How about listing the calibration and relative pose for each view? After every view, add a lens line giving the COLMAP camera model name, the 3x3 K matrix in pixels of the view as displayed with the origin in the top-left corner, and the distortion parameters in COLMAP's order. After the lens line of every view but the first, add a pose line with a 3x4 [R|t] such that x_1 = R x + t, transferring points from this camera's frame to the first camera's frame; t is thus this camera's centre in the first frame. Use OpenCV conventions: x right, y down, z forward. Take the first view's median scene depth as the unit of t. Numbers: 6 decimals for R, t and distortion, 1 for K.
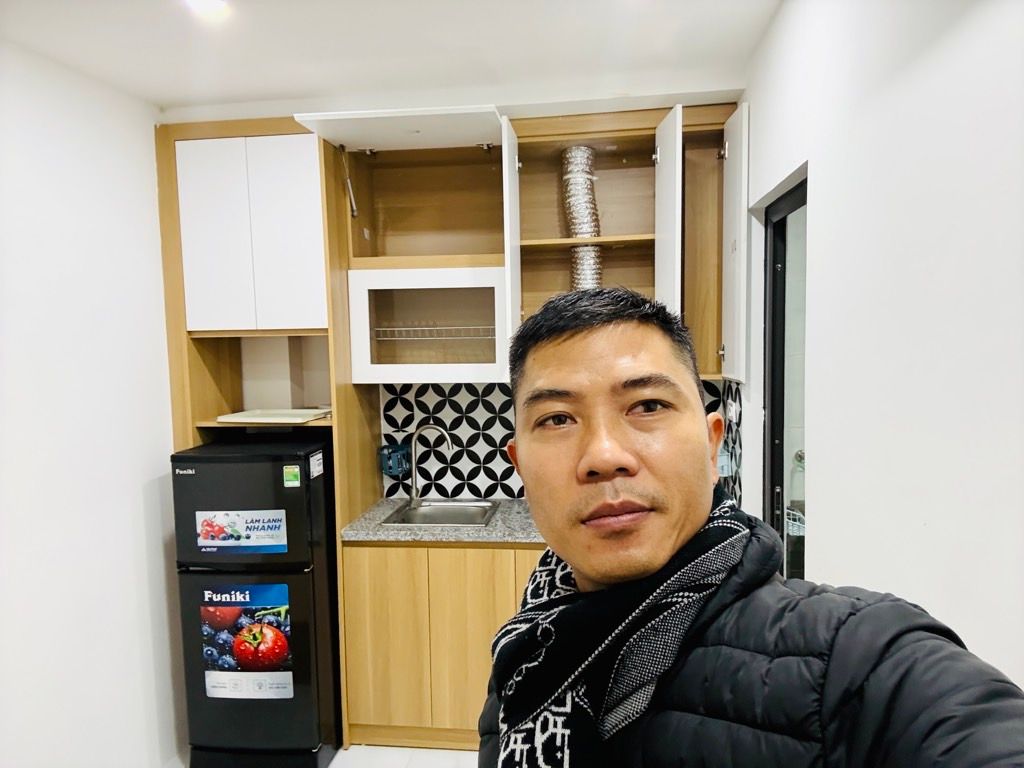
lens RADIAL K [[684.2, 0, 515.1], [0, 684.2, 383.1], [0, 0, 1]] dist [0.036120, -0.016727]
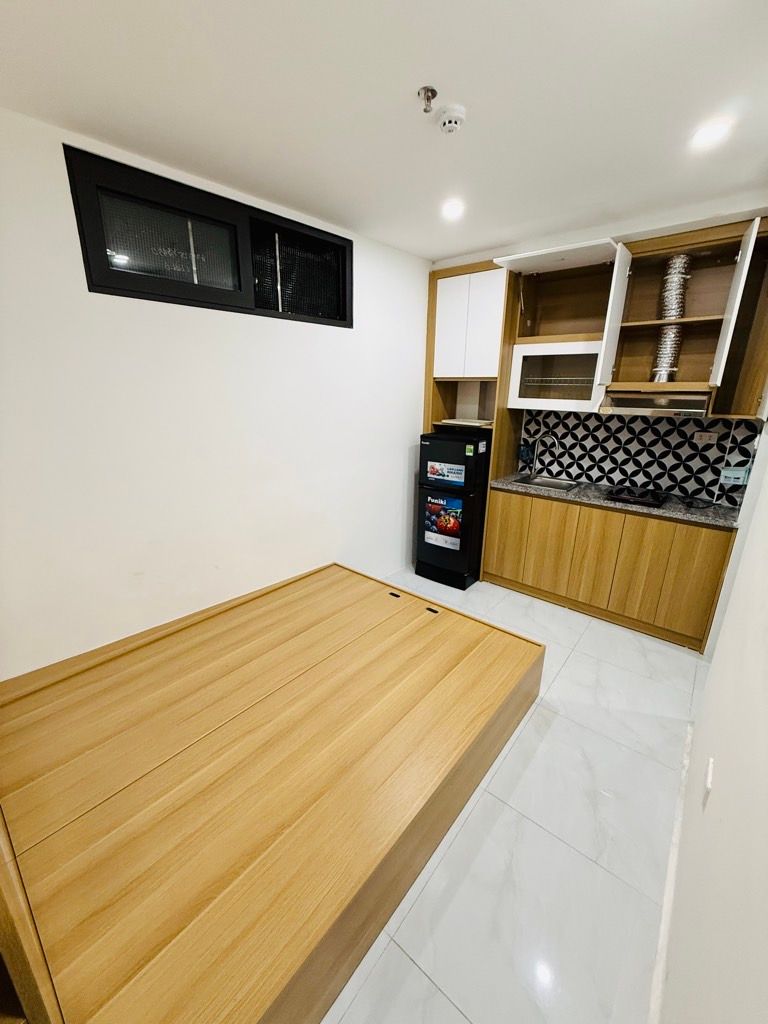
lens RADIAL K [[411.9, 0, 384.2], [0, 411.9, 511.4], [0, 0, 1]] dist [-0.002609, -0.000578]
pose [[0.836807, 0.188554, -0.514005, 0.124084], [-0.072851, 0.968825, 0.236794, 0.034631], [0.542629, -0.160705, 0.824456, -0.186373]]
